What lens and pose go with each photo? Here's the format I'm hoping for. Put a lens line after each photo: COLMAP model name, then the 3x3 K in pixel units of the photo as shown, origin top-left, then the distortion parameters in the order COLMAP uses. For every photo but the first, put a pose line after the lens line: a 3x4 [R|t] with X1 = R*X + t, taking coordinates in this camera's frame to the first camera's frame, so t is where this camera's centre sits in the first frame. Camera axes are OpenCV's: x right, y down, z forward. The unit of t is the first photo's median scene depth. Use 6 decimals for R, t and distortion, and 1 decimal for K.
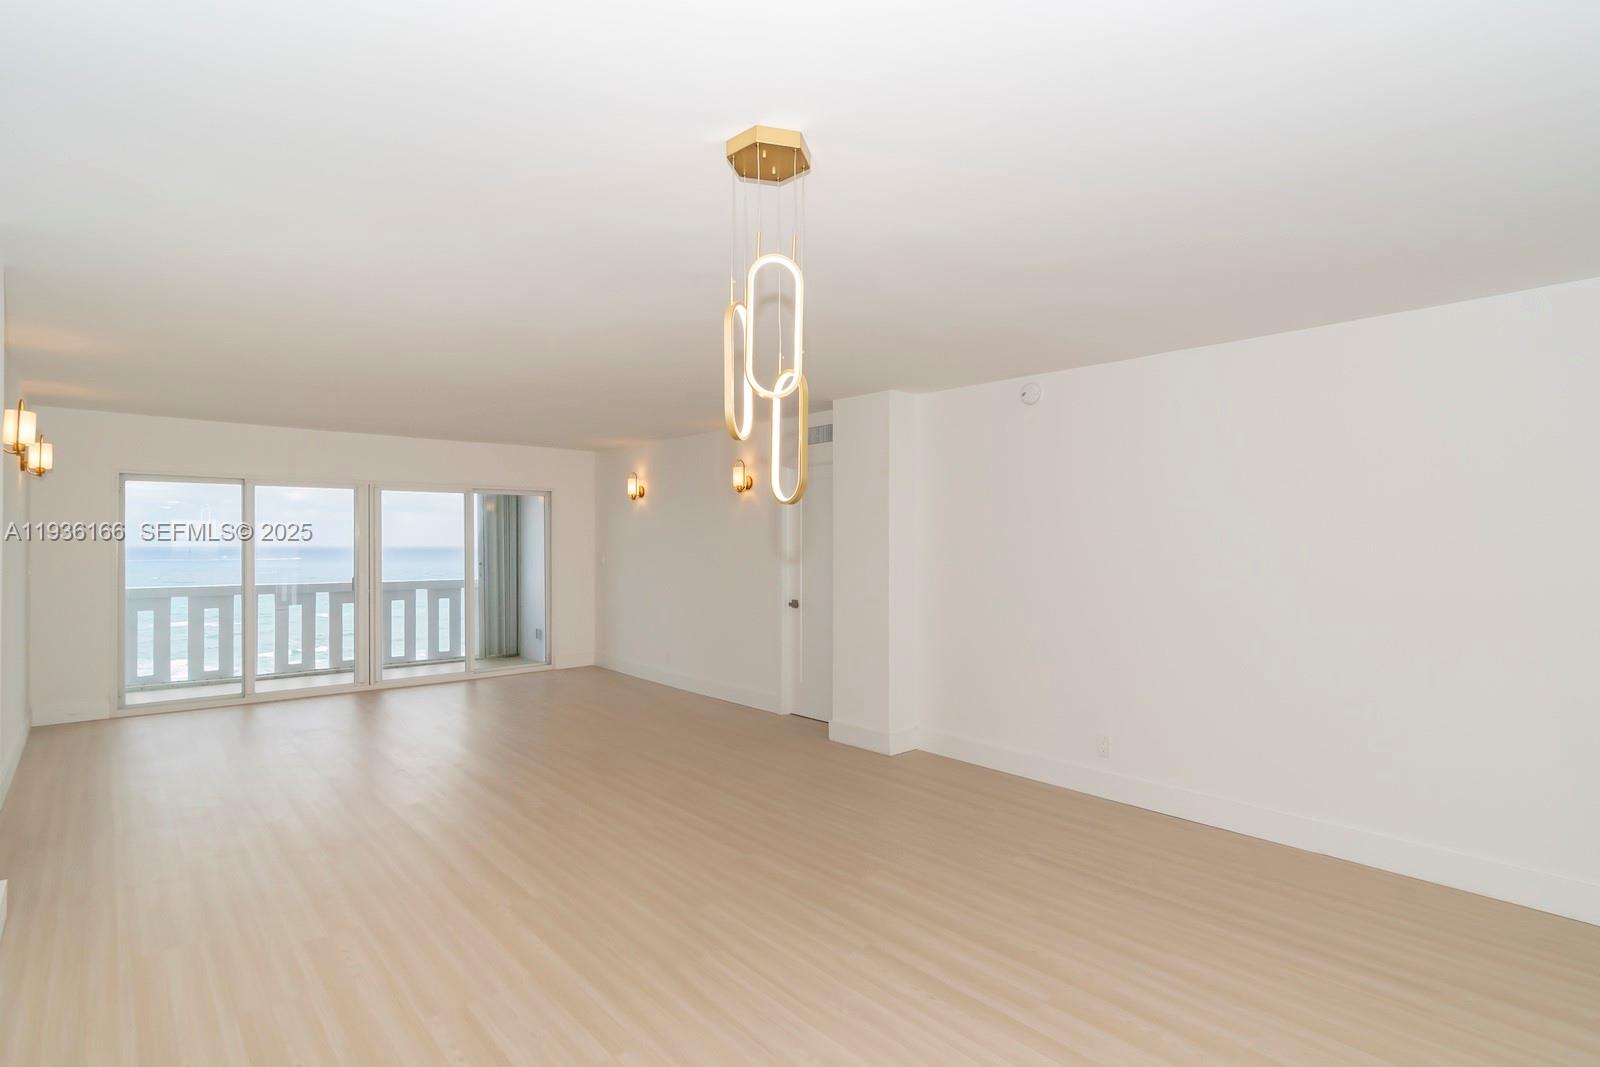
lens RADIAL K [[777.1, 0, 800.0], [0, 777.1, 533.5], [0, 0, 1]] dist [-0.000634, -0.000666]
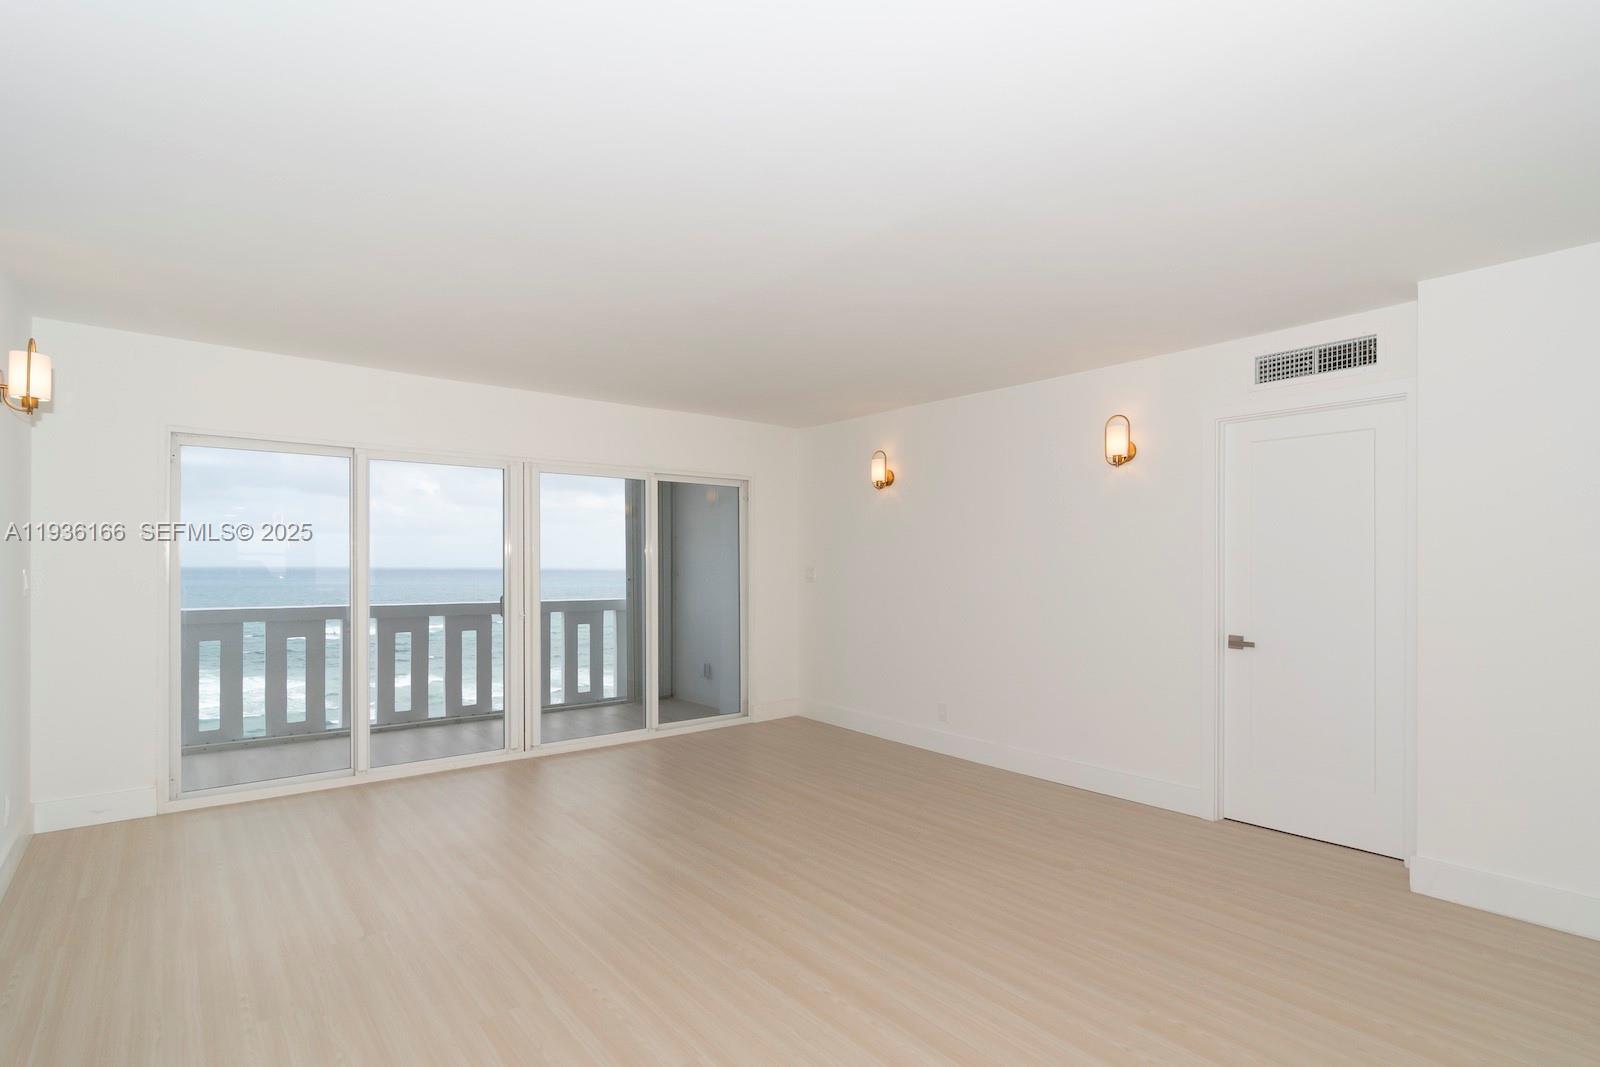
lens RADIAL K [[757.7, 0, 801.8], [0, 757.7, 563.6], [0, 0, 1]] dist [0.000517, 0.000845]
pose [[0.999470, 0.003794, -0.032317, -0.286275], [-0.003527, 0.999959, 0.008320, 0.020659], [0.032347, -0.008202, 0.999443, 0.333207]]
